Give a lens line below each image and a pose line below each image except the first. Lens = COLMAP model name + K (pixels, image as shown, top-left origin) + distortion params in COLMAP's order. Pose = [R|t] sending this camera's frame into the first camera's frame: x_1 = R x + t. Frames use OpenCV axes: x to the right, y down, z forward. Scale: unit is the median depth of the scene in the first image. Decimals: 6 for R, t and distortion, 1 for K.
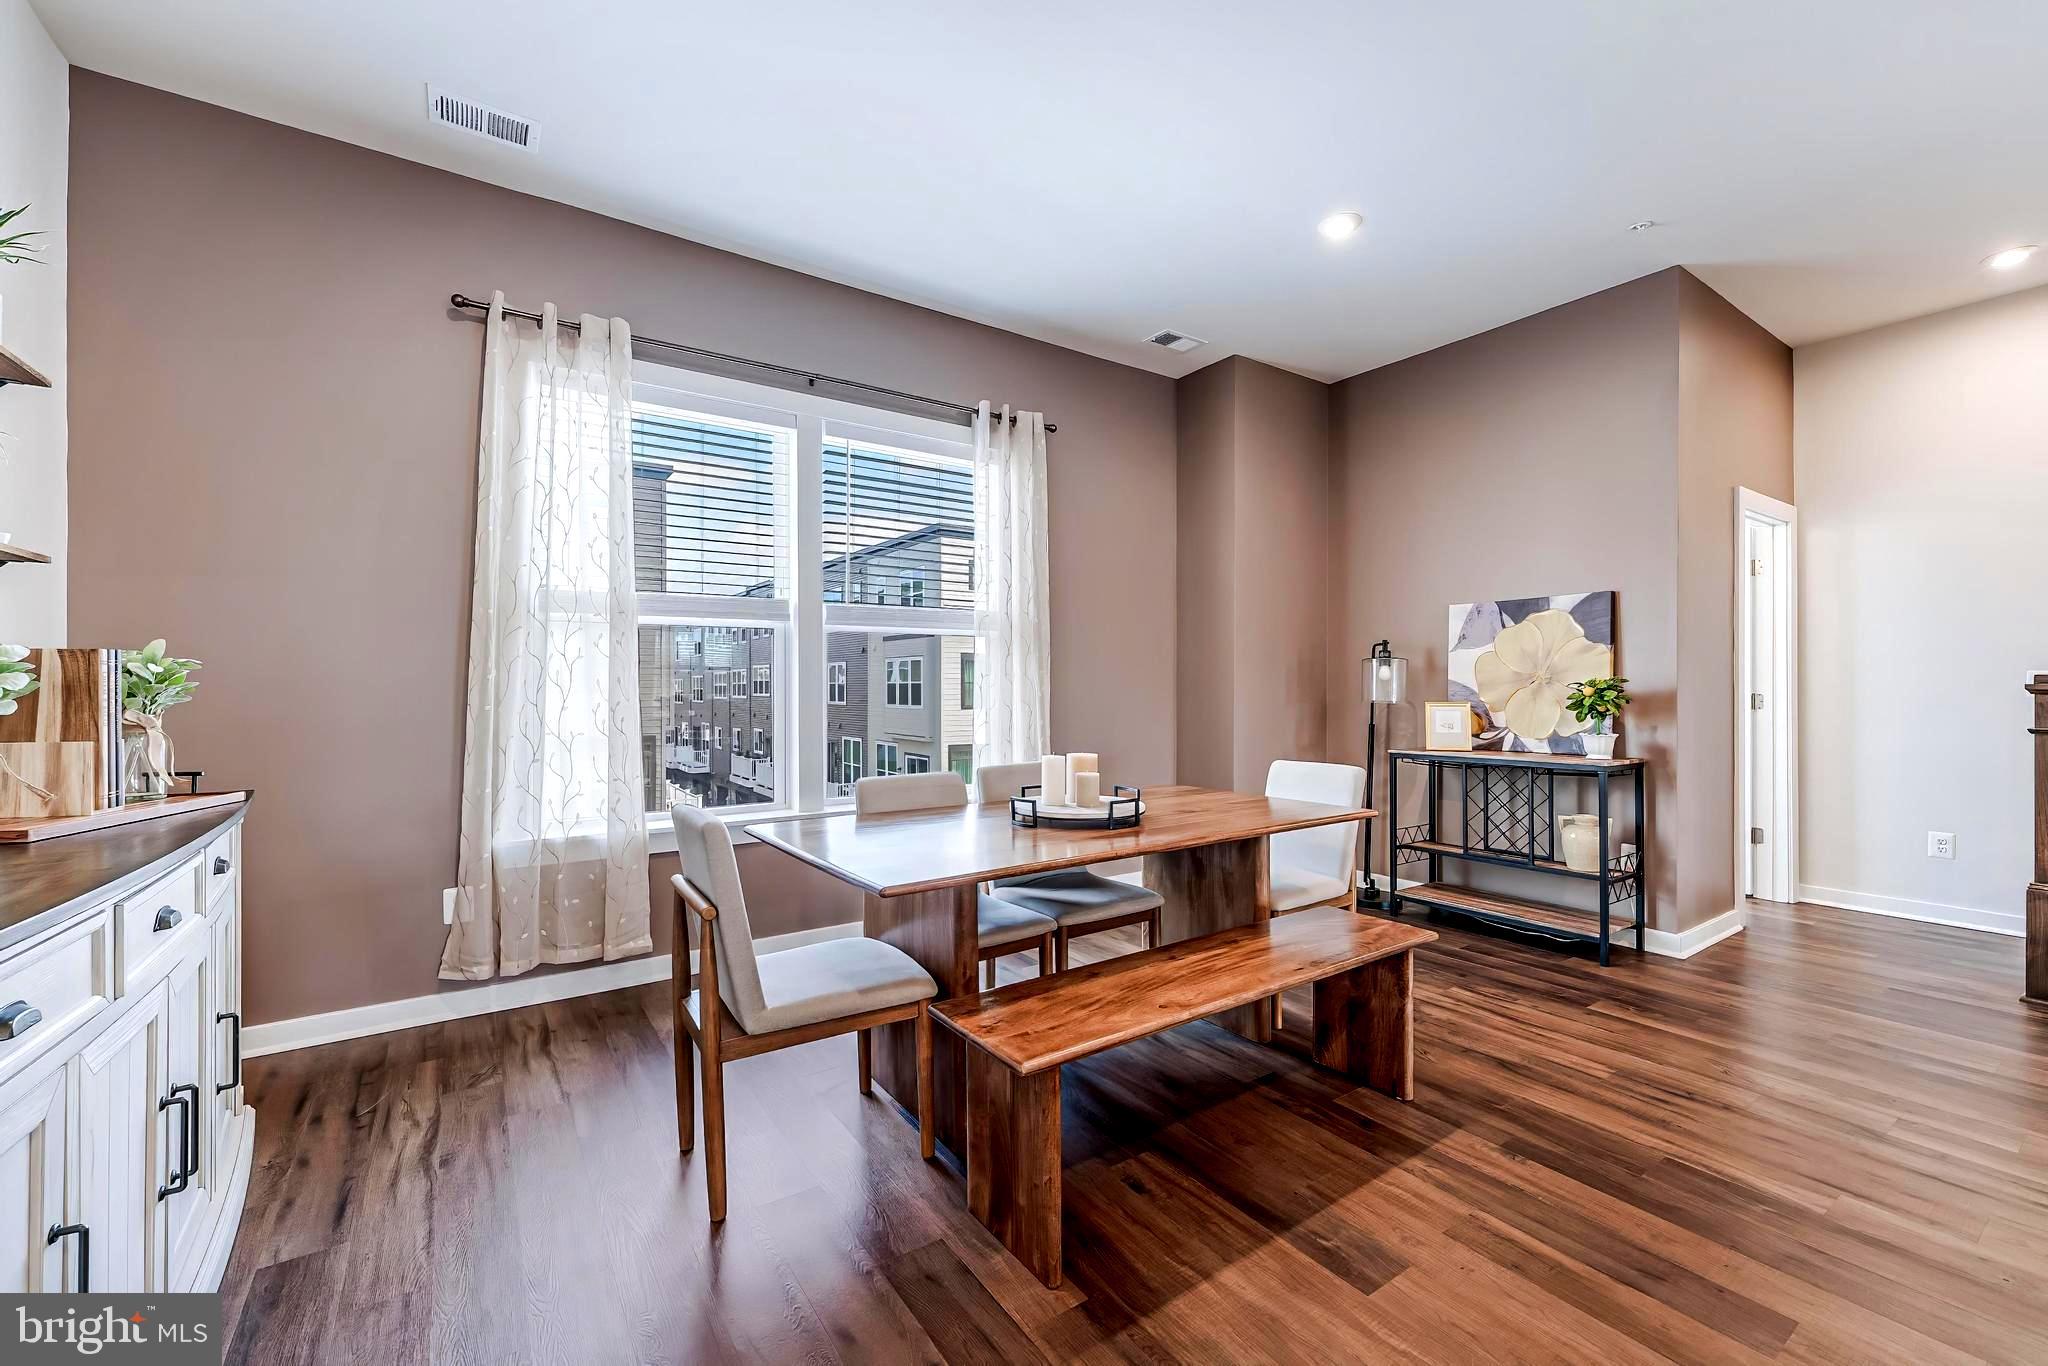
lens RADIAL K [[830.5, 0, 1029.4], [0, 830.5, 680.4], [0, 0, 1]] dist [0.000064, 0.000193]
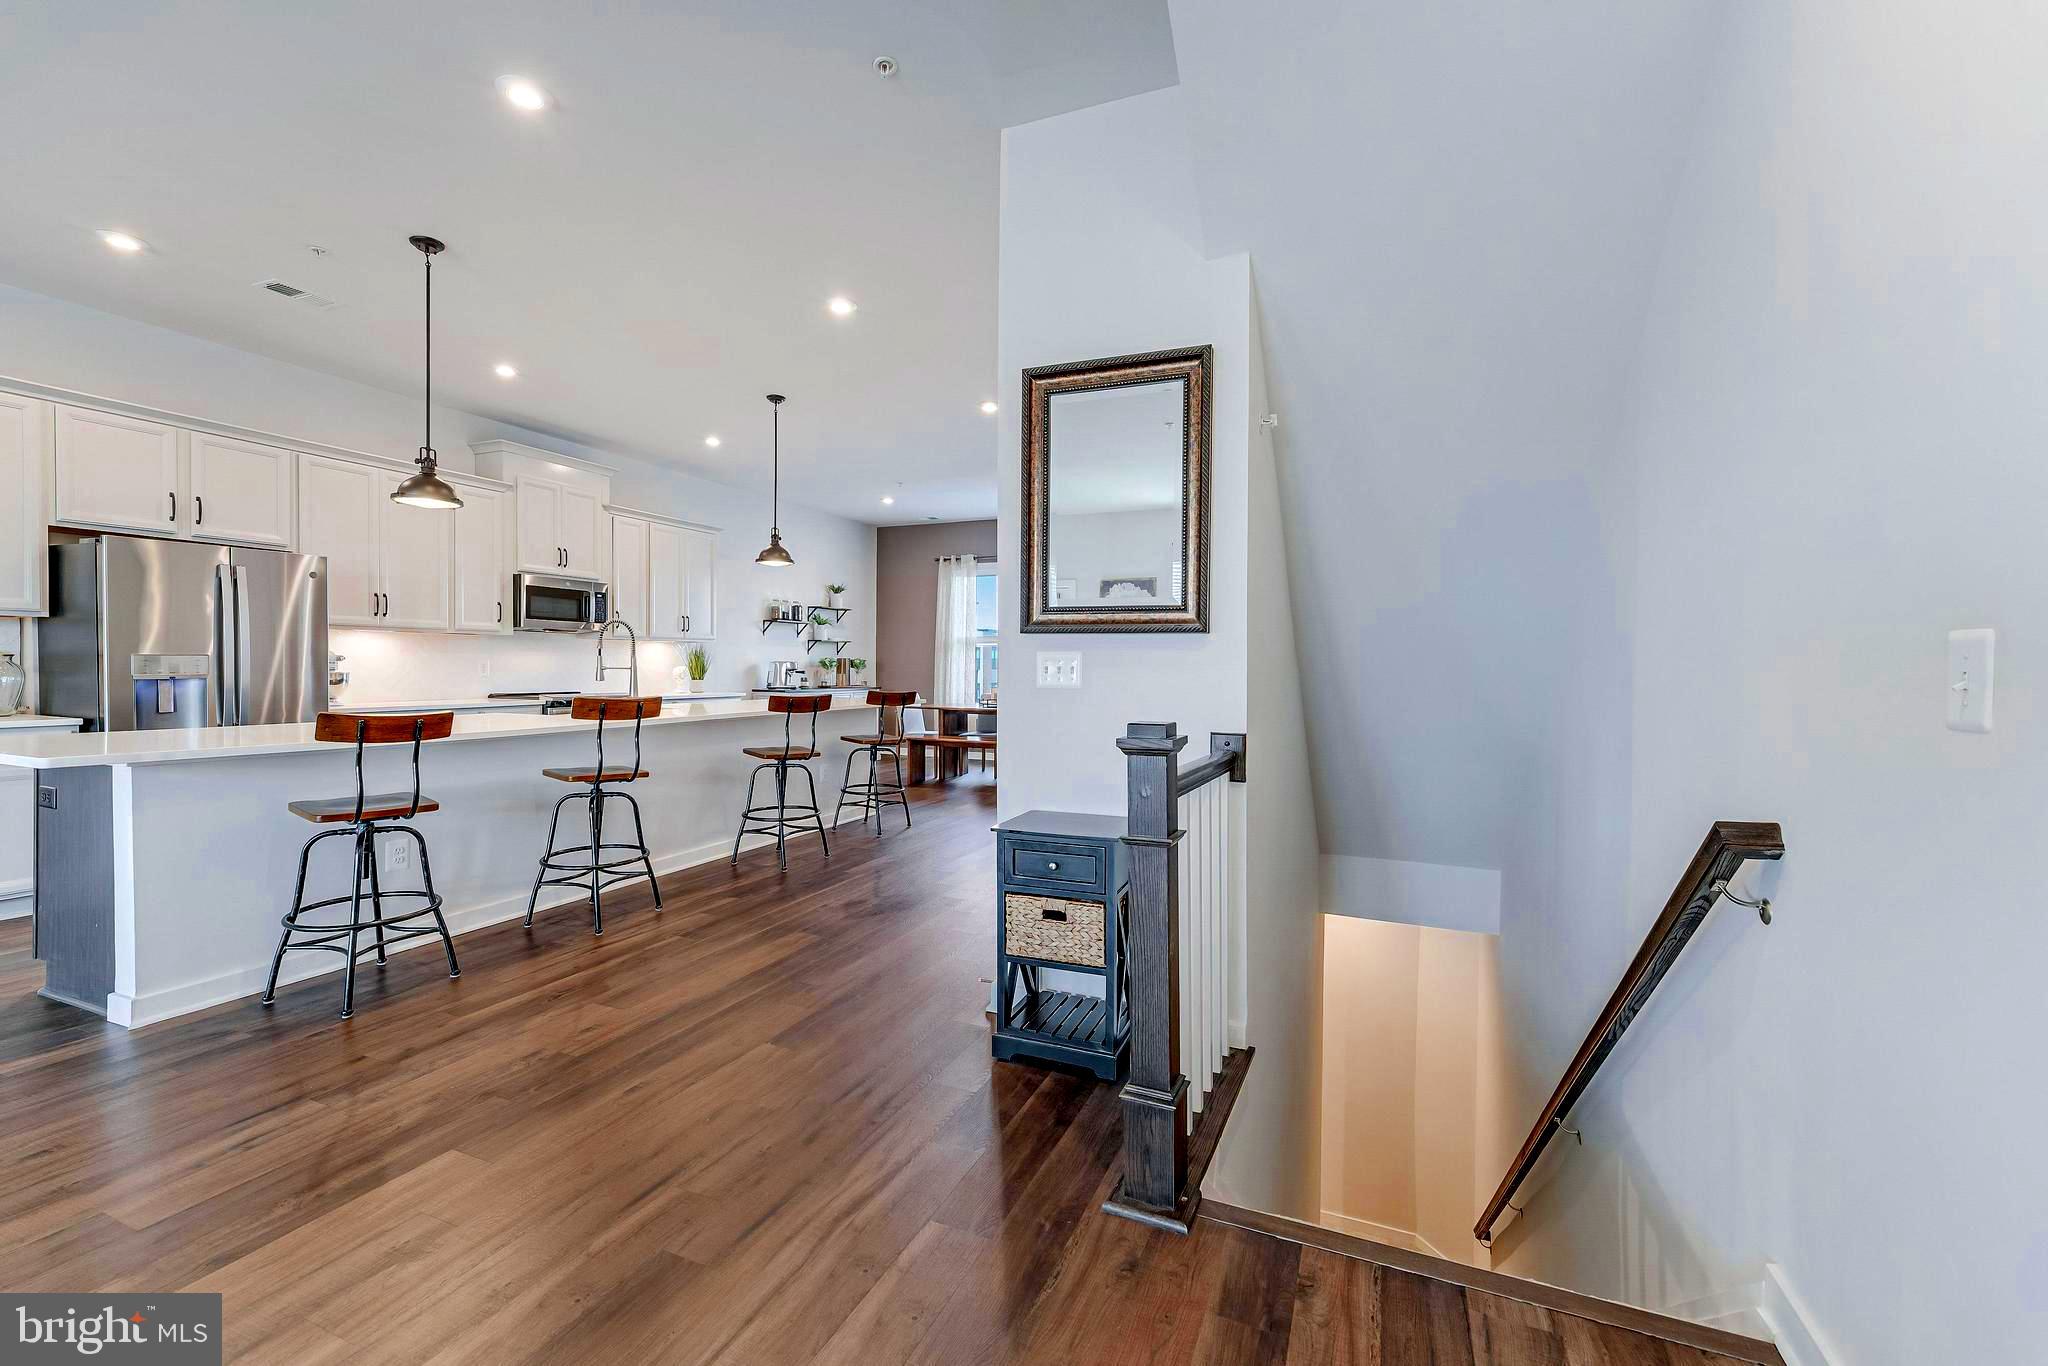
lens RADIAL K [[830.5, 0, 1029.4], [0, 830.5, 680.4], [0, 0, 1]] dist [0.000064, 0.000193]
pose [[0.542212, 0.022209, -0.839948, 1.933018], [-0.006109, 0.999728, 0.022490, -0.008195], [0.840220, -0.007063, 0.542200, -0.463757]]
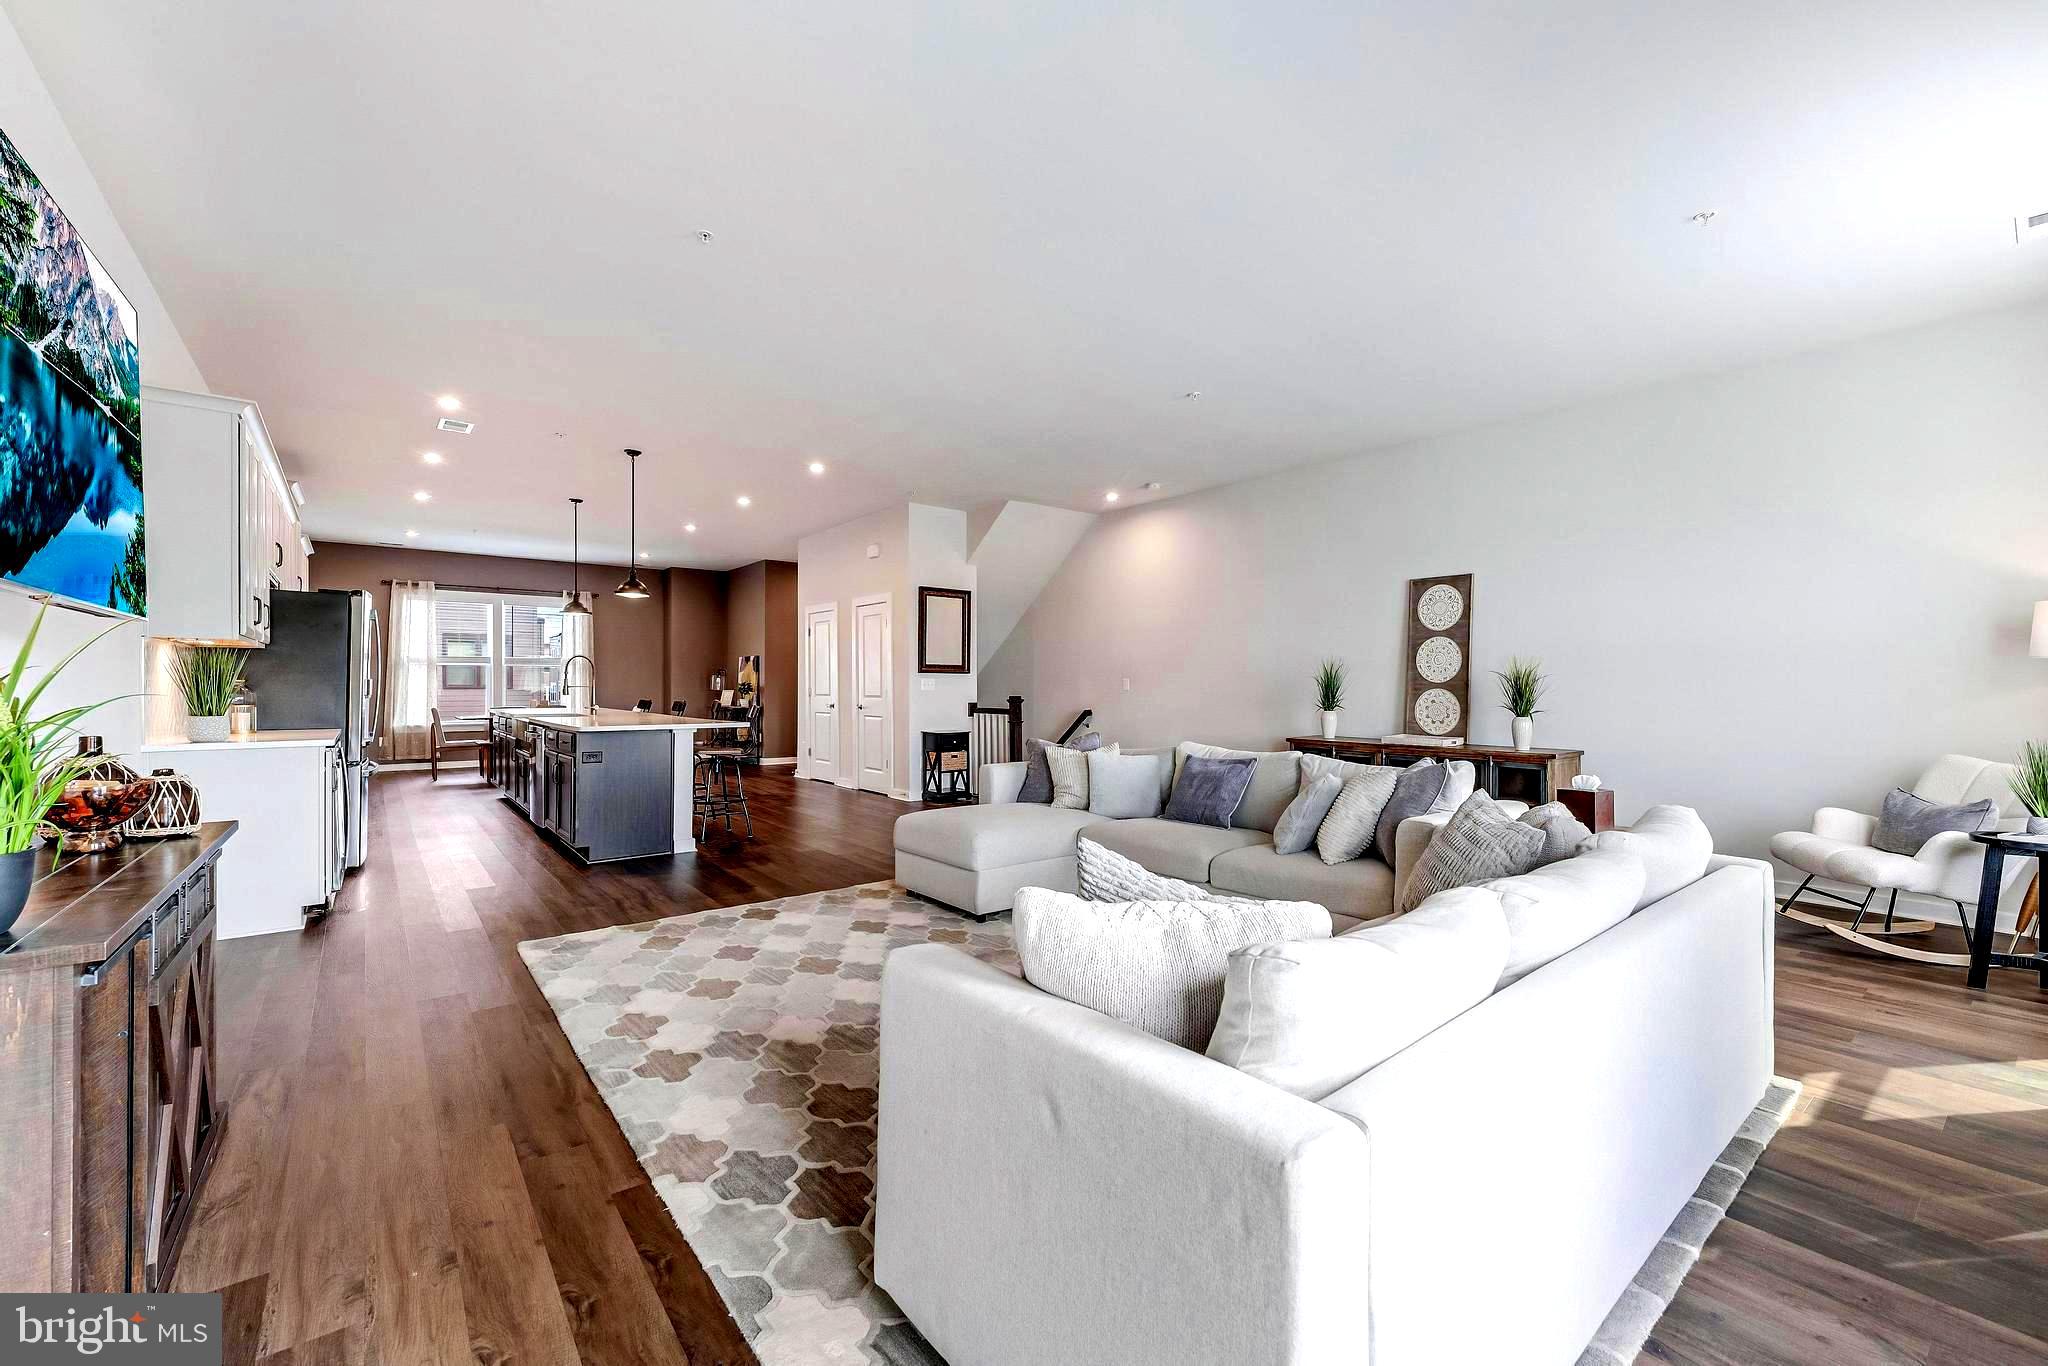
lens RADIAL K [[834.2, 0, 1027.4], [0, 834.2, 686.1], [0, 0, 1]] dist [-0.001231, -0.000360]
pose [[0.997744, 0.003490, 0.067045, 1.471126], [-0.003979, 0.999966, 0.007166, -0.015431], [-0.067017, -0.007417, 0.997724, -2.213586]]
